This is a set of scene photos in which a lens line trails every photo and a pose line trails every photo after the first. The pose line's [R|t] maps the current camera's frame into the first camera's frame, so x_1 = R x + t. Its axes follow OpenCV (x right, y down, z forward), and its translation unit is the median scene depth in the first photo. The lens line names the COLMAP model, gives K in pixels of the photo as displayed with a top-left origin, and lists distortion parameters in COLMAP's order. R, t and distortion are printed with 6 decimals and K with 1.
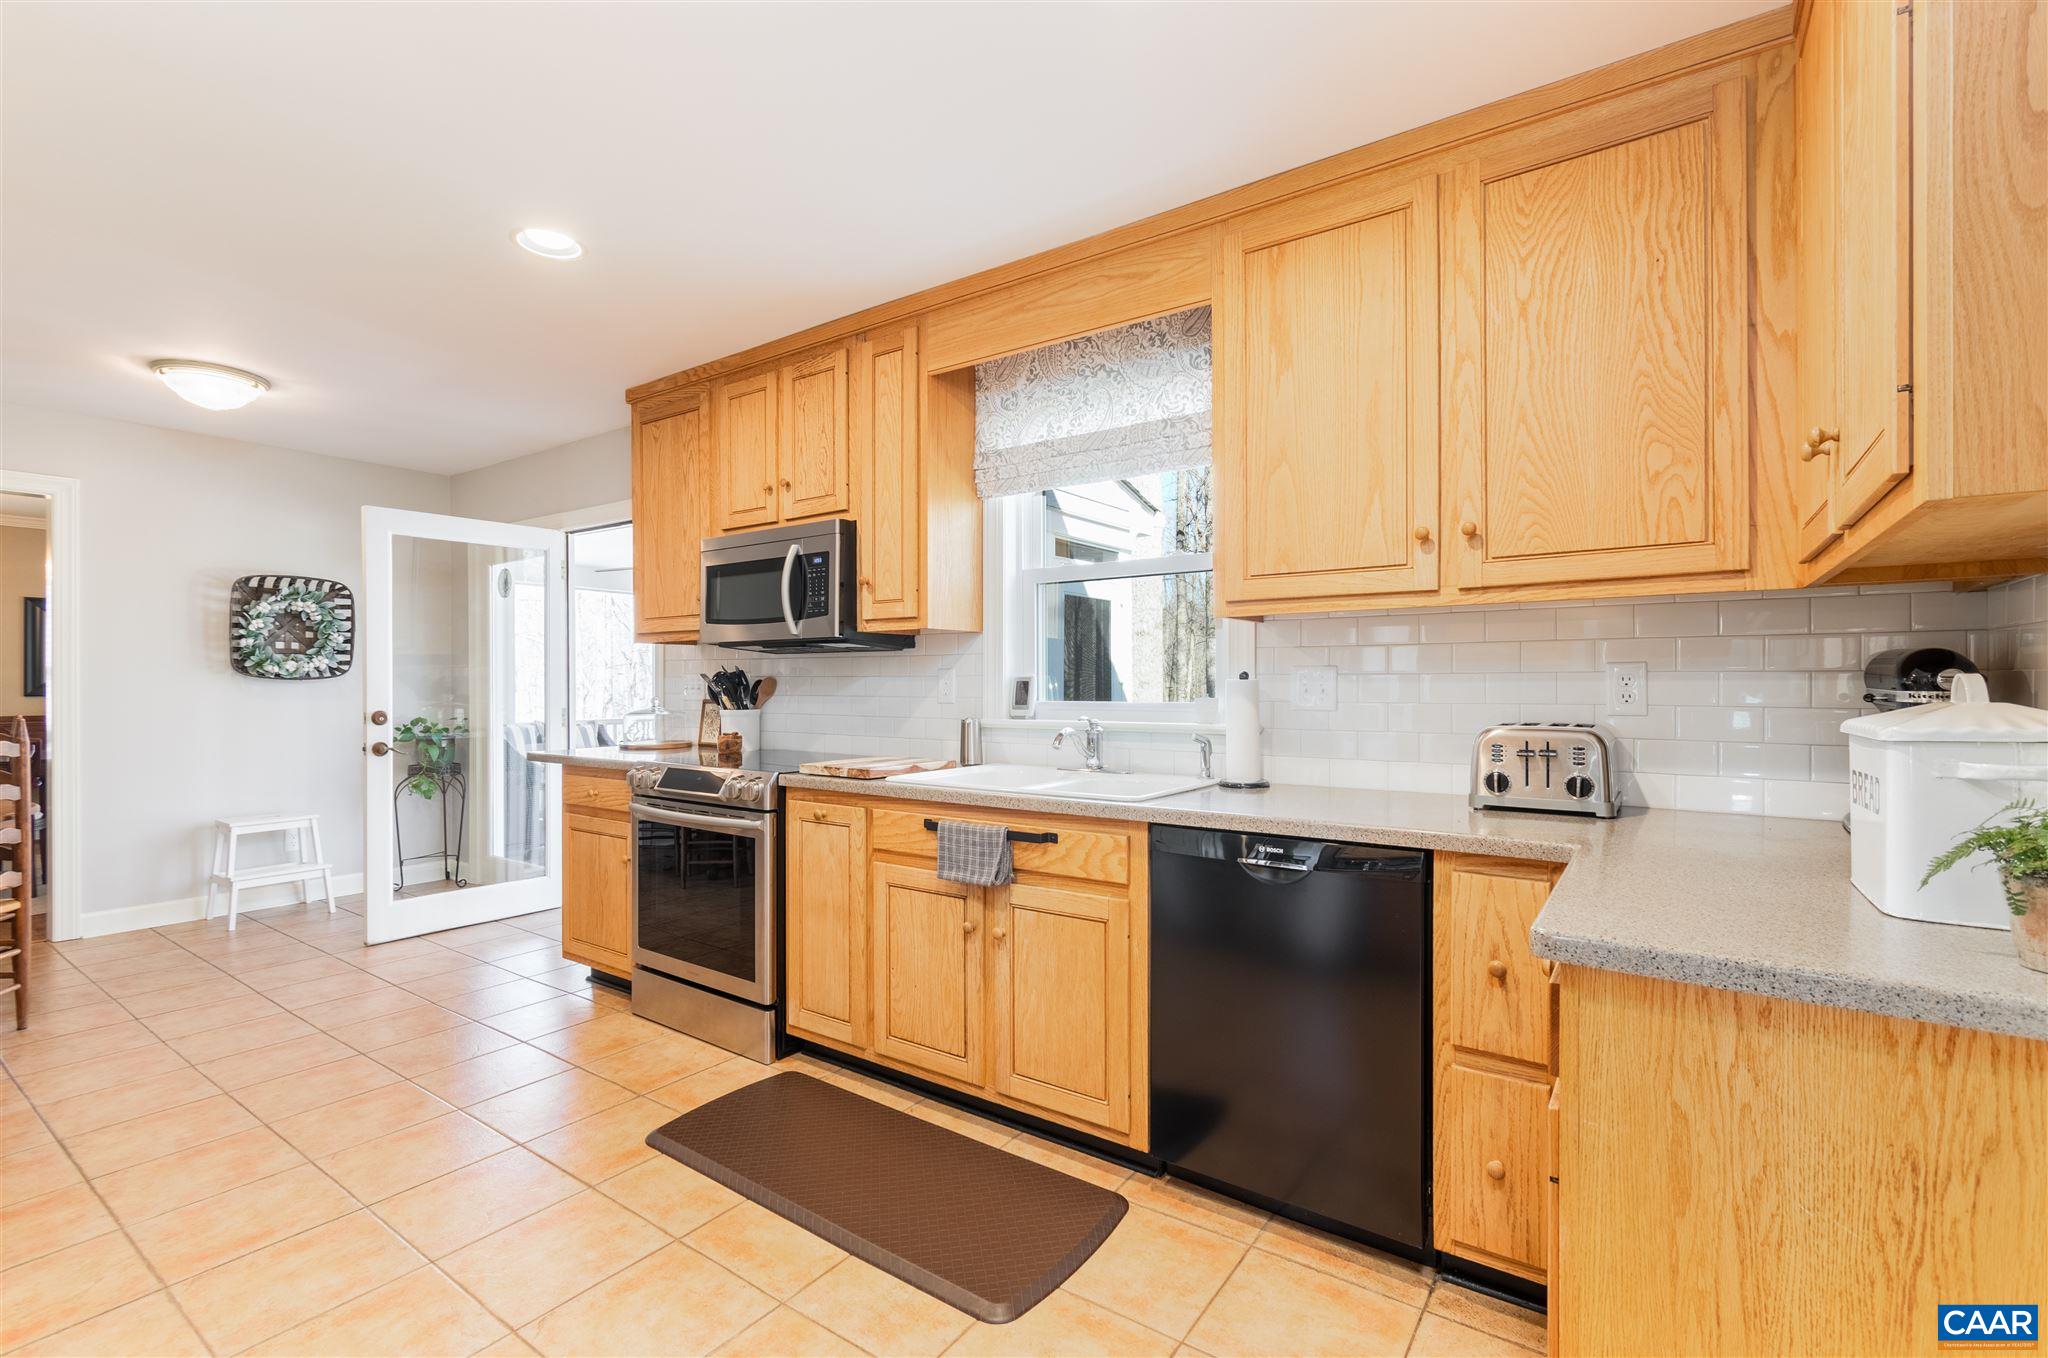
lens RADIAL K [[910.0, 0, 1028.4], [0, 910.0, 686.9], [0, 0, 1]] dist [0.001315, -0.000276]
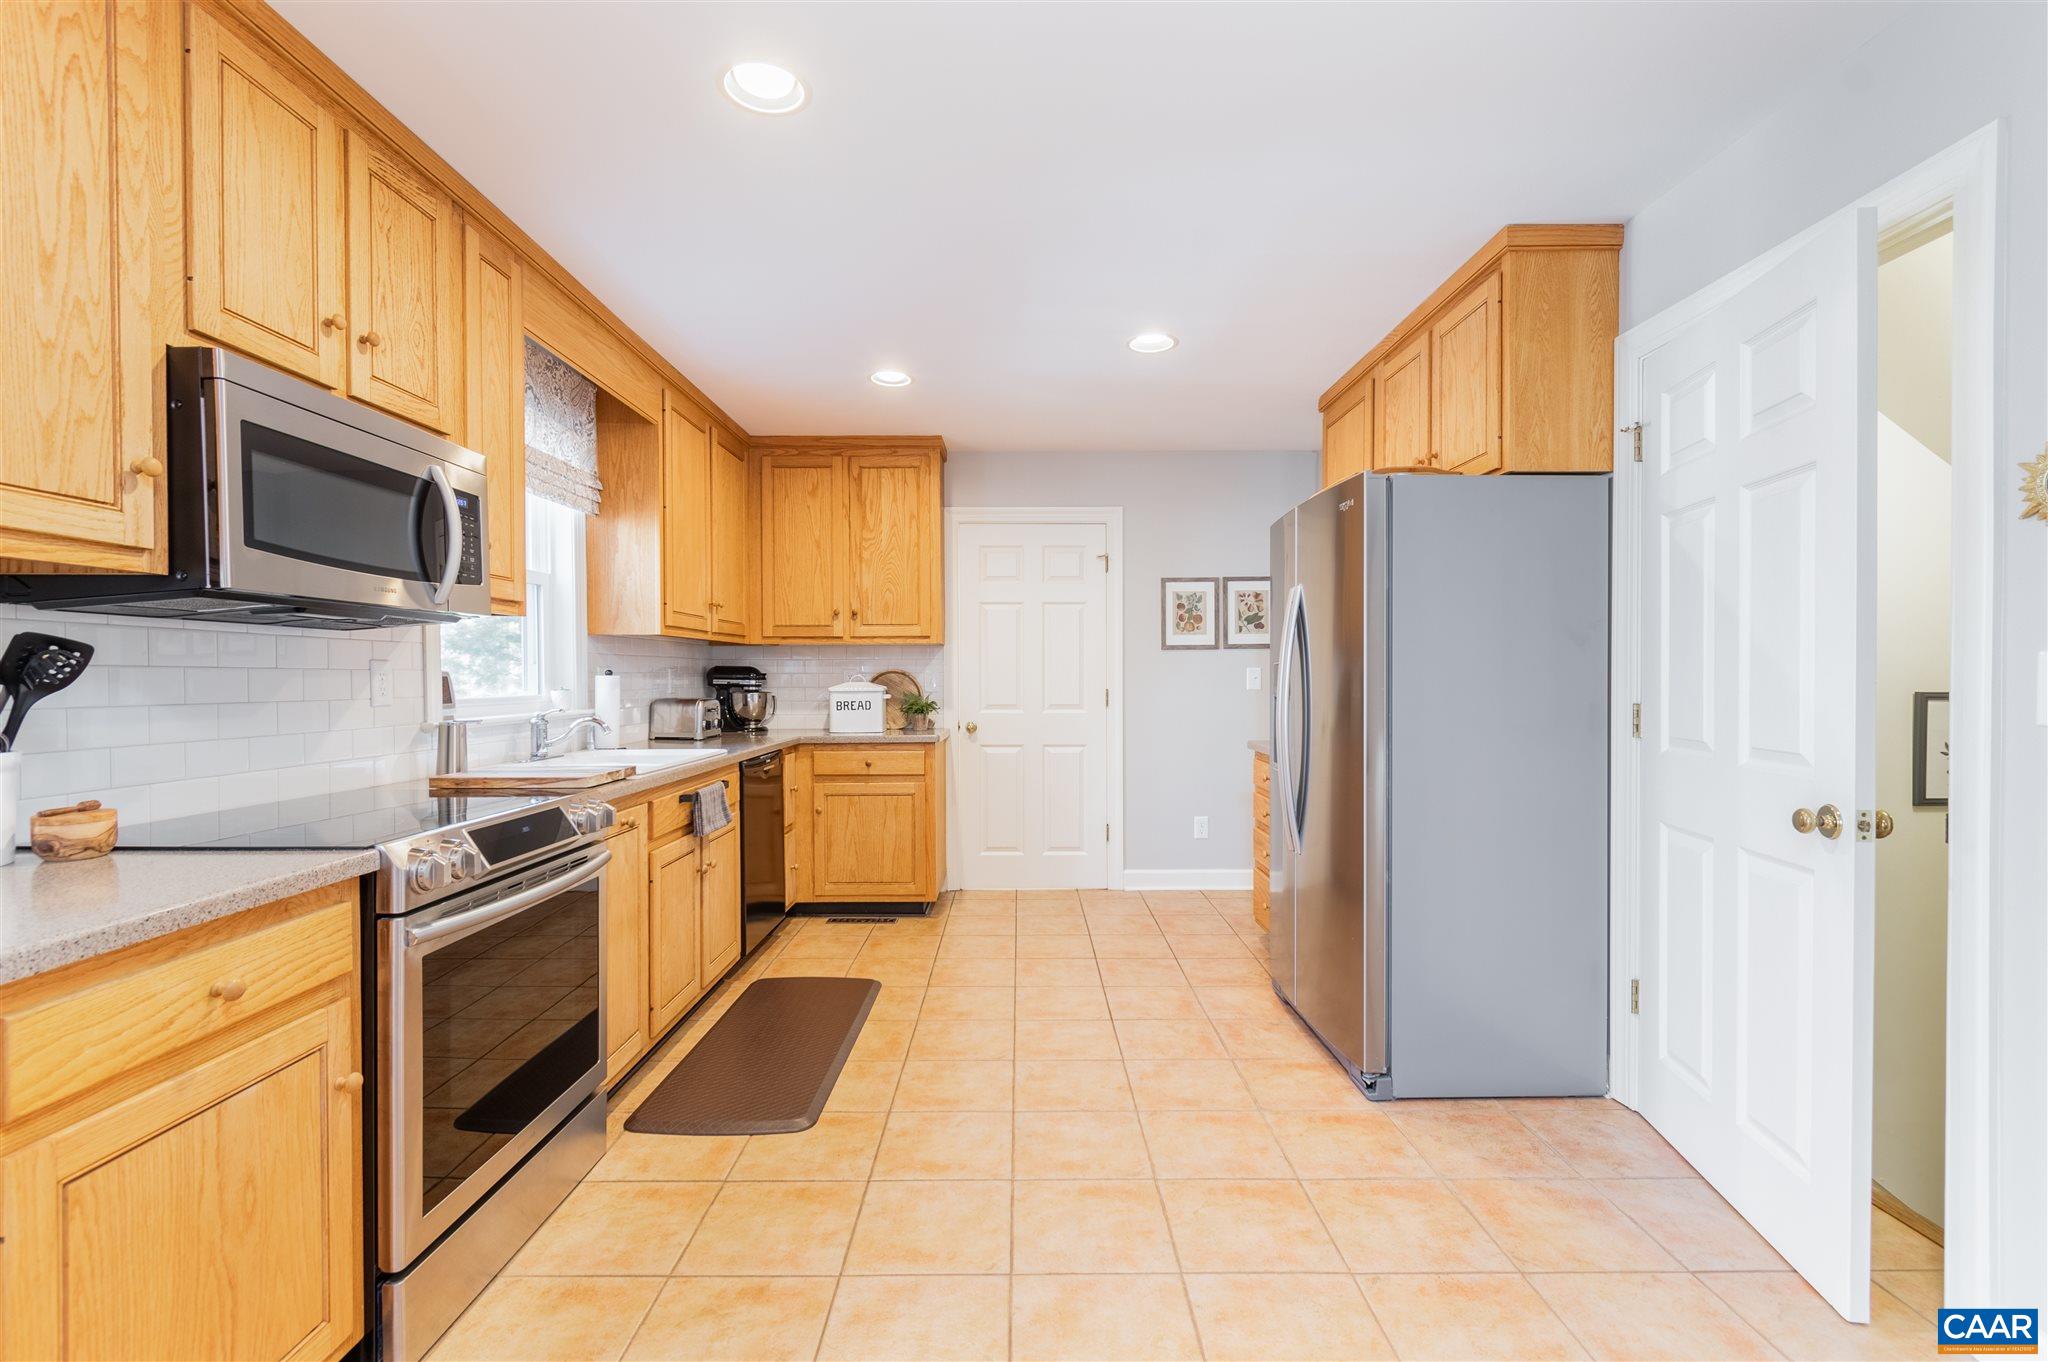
lens RADIAL K [[899.1, 0, 1024.0], [0, 899.1, 681.0], [0, 0, 1]] dist [0.001815, 0.000042]
pose [[-0.578119, -0.004639, 0.815939, -1.332913], [0.003151, 0.999964, 0.007918, -0.008523], [-0.815947, 0.007148, -0.578083, 1.338294]]
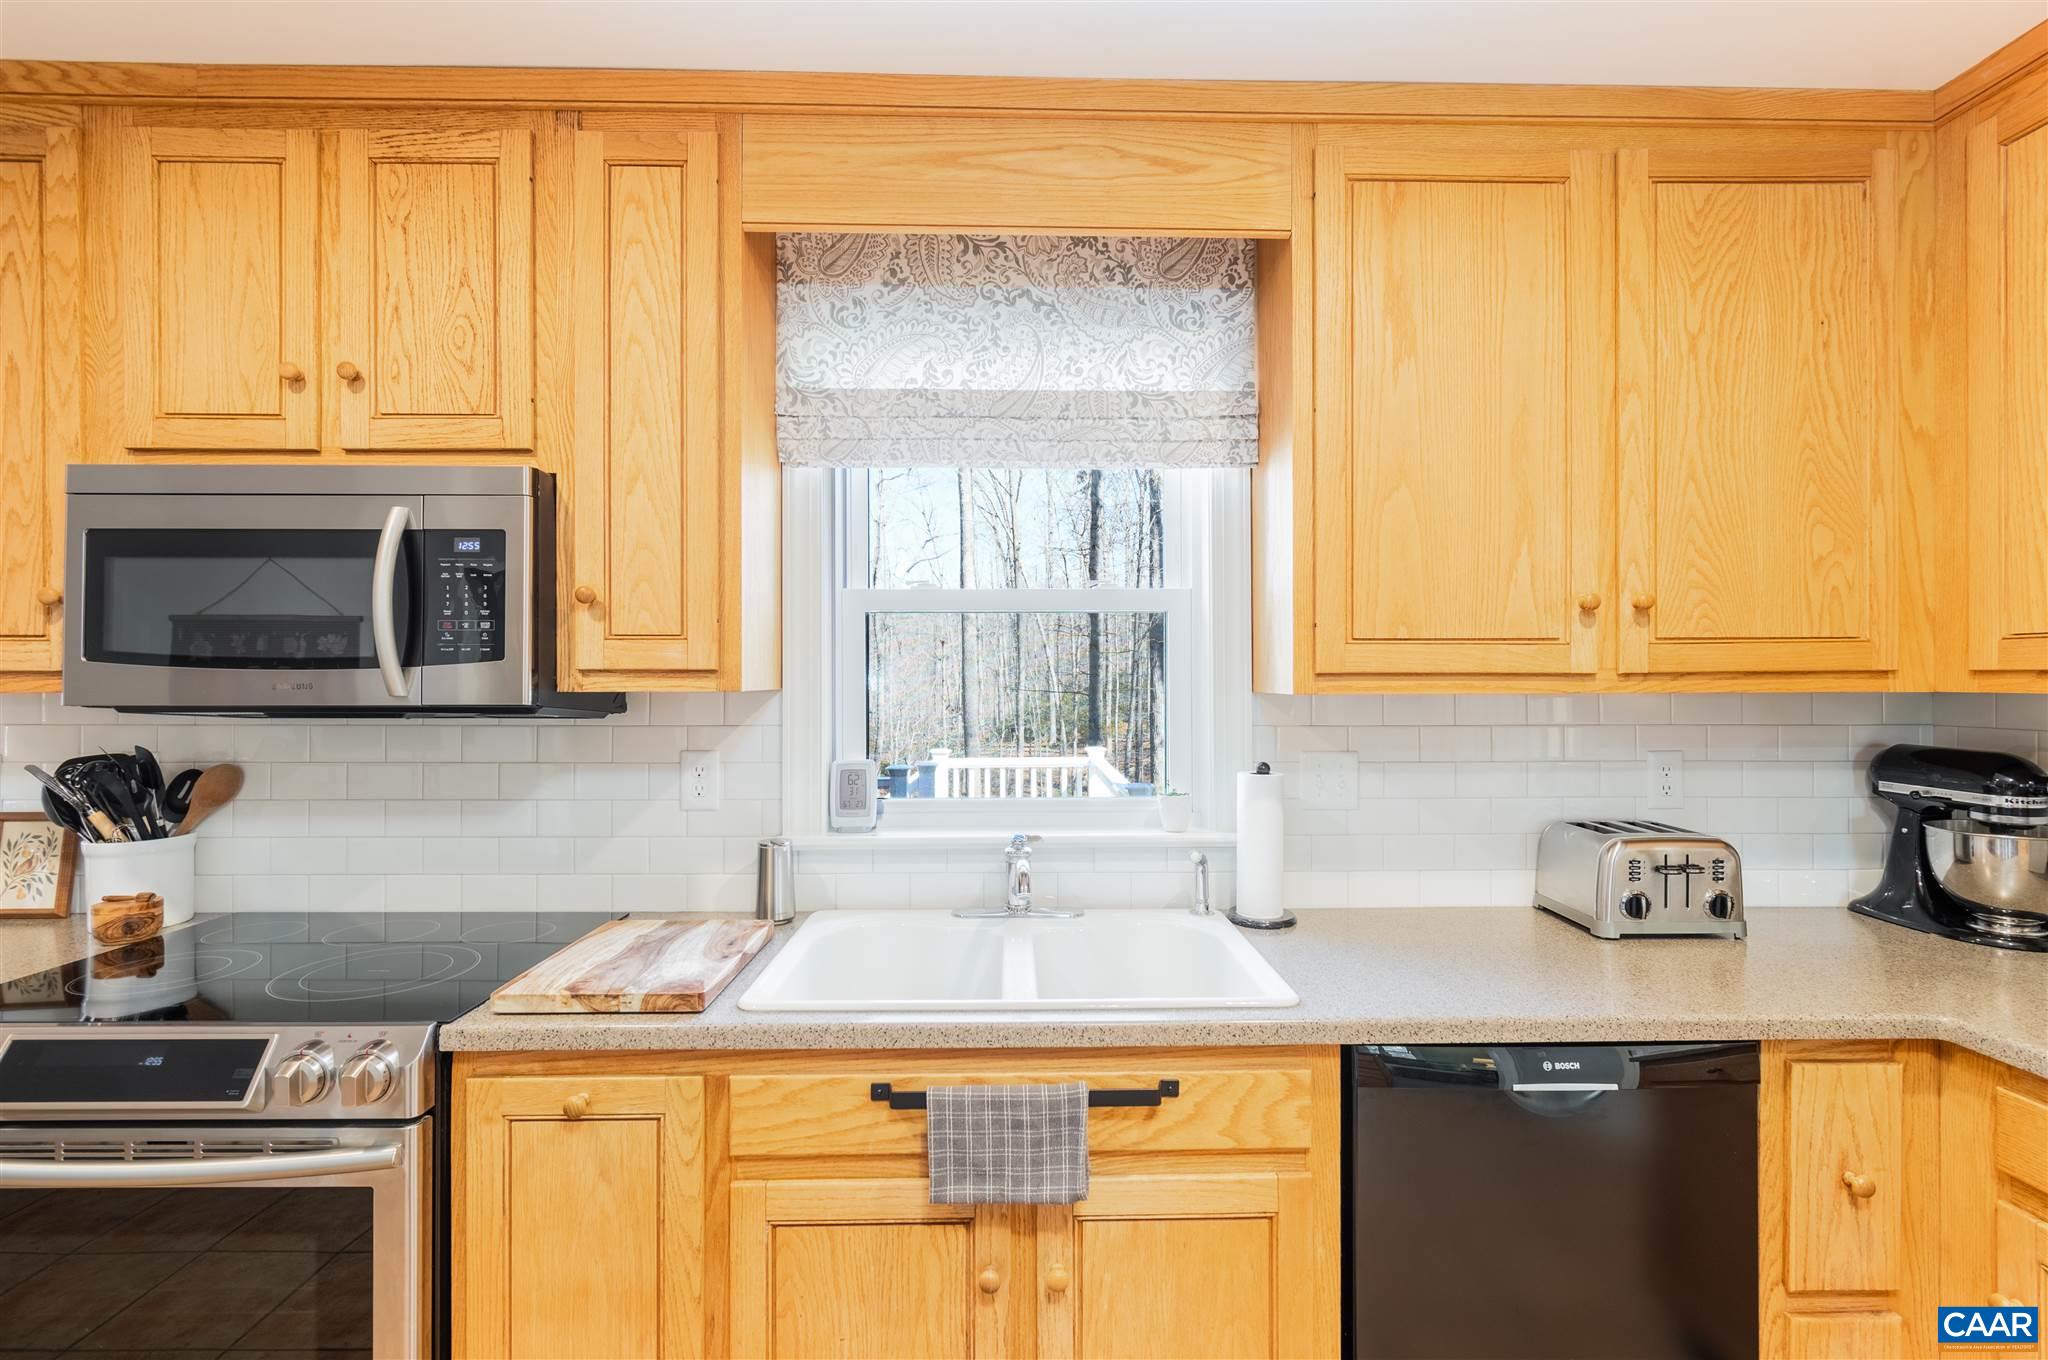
lens RADIAL K [[917.9, 0, 1022.2], [0, 917.9, 683.9], [0, 0, 1]] dist [0.000158, -0.000258]
pose [[0.804276, -0.000697, 0.594256, -0.364327], [0.001230, 0.999999, -0.000492, -0.082371], [-0.594255, 0.001127, 0.804276, 0.550163]]
